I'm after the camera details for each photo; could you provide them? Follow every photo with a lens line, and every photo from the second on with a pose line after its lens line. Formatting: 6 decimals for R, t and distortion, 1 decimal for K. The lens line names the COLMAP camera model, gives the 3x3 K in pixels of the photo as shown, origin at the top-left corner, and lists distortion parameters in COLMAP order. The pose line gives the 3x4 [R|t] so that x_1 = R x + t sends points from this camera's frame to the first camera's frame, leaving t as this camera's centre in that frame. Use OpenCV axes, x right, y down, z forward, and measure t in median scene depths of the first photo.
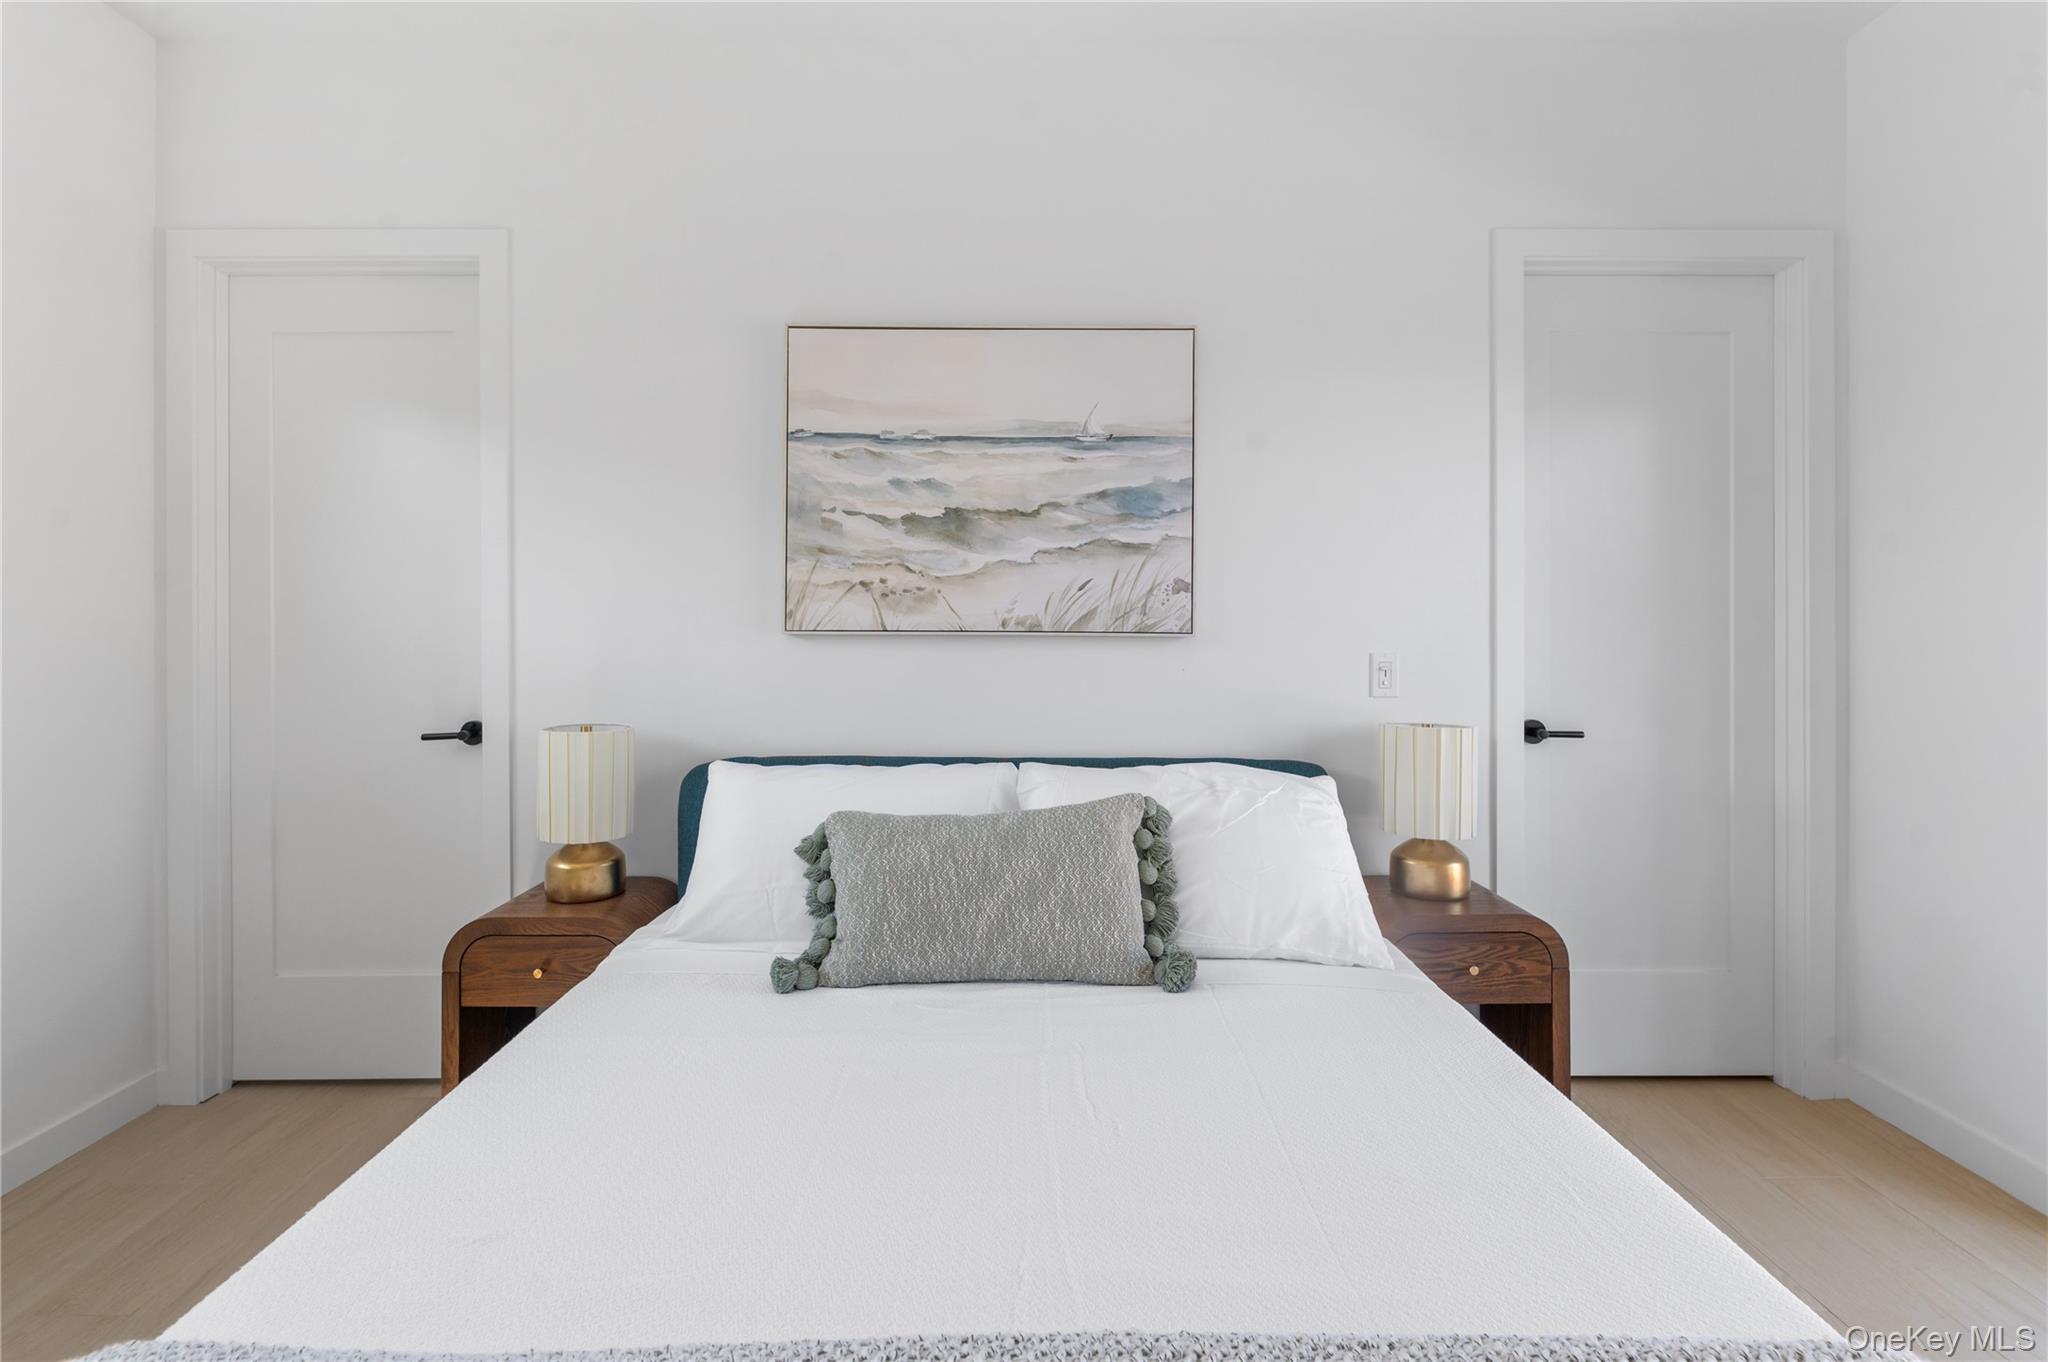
lens RADIAL K [[1014.8, 0, 1024.7], [0, 1014.8, 626.9], [0, 0, 1]] dist [0.002999, 0.000856]
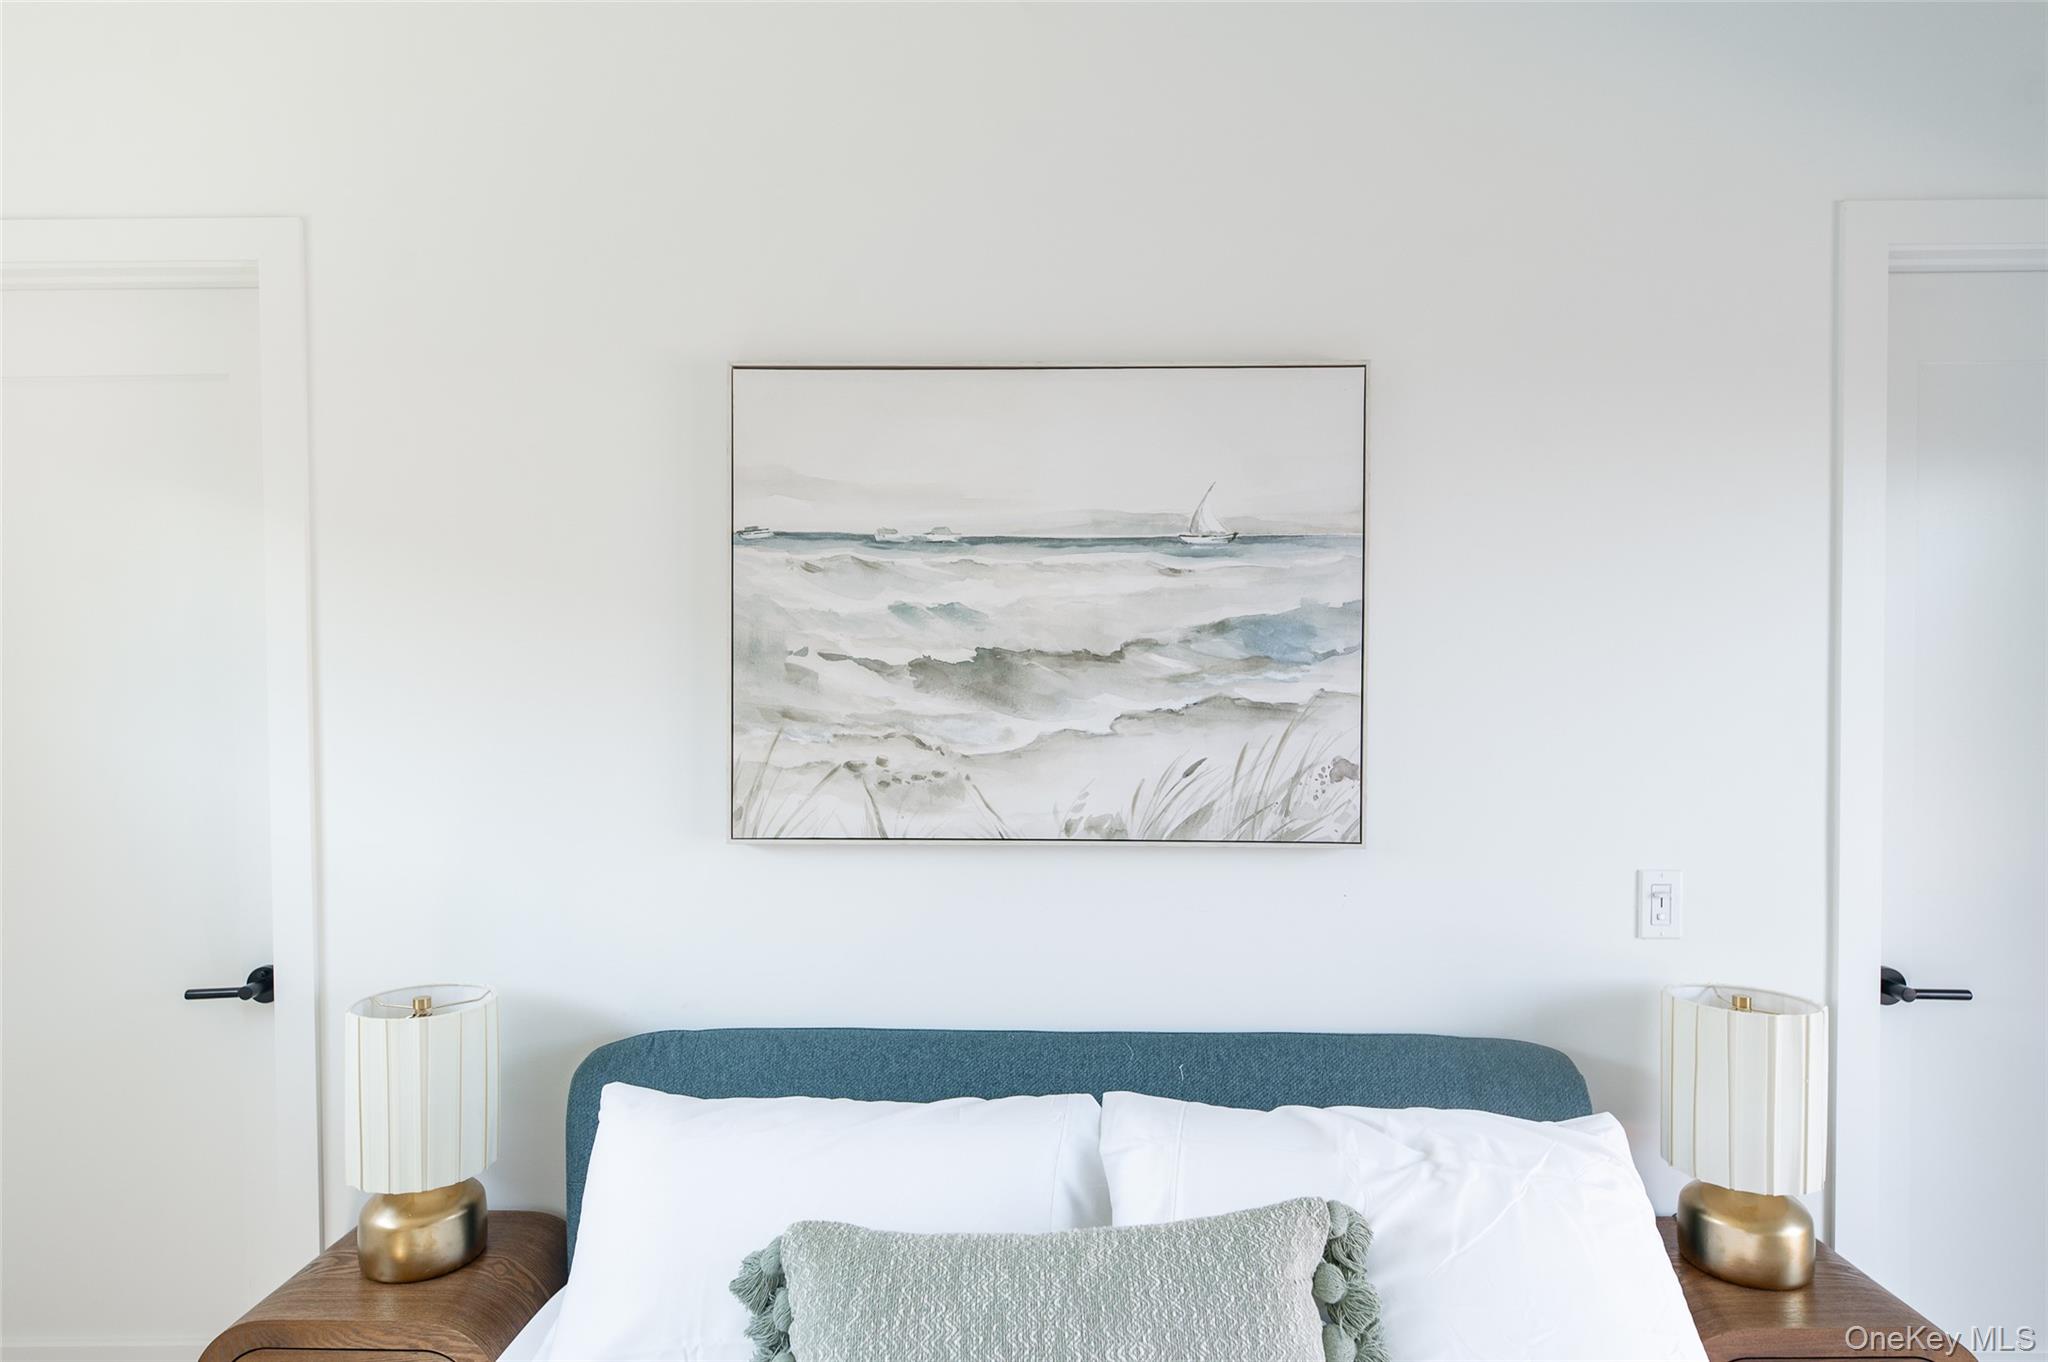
lens RADIAL K [[1194.6, 0, 1029.4], [0, 1194.6, 693.7], [0, 0, 1]] dist [0.009968, -0.003267]
pose [[0.999774, -0.001139, -0.021206, -0.028908], [0.001683, 0.999669, 0.025659, -0.108105], [0.021170, -0.025689, 0.999446, 0.242036]]
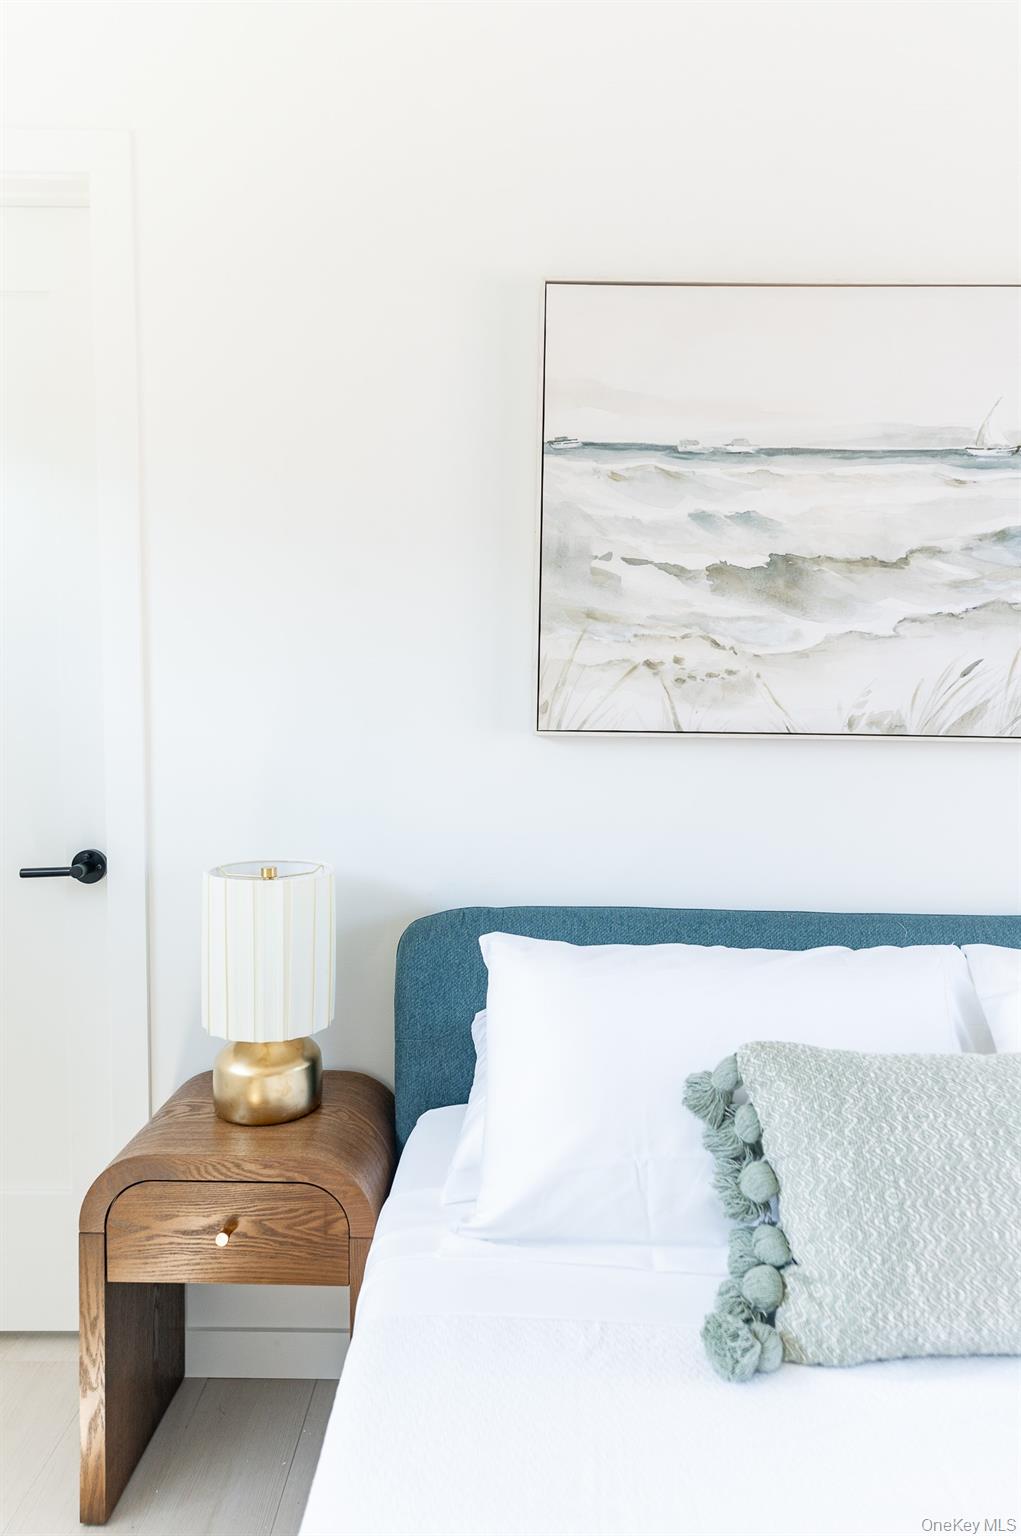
lens RADIAL K [[991.3, 0, 494.8], [0, 991.3, 764.6], [0, 0, 1]] dist [0.037250, -0.020701]
pose [[0.999865, 0.010088, -0.013000, -0.255785], [-0.009250, 0.997971, 0.062987, -0.015562], [0.013609, -0.062858, 0.997930, 0.313415]]
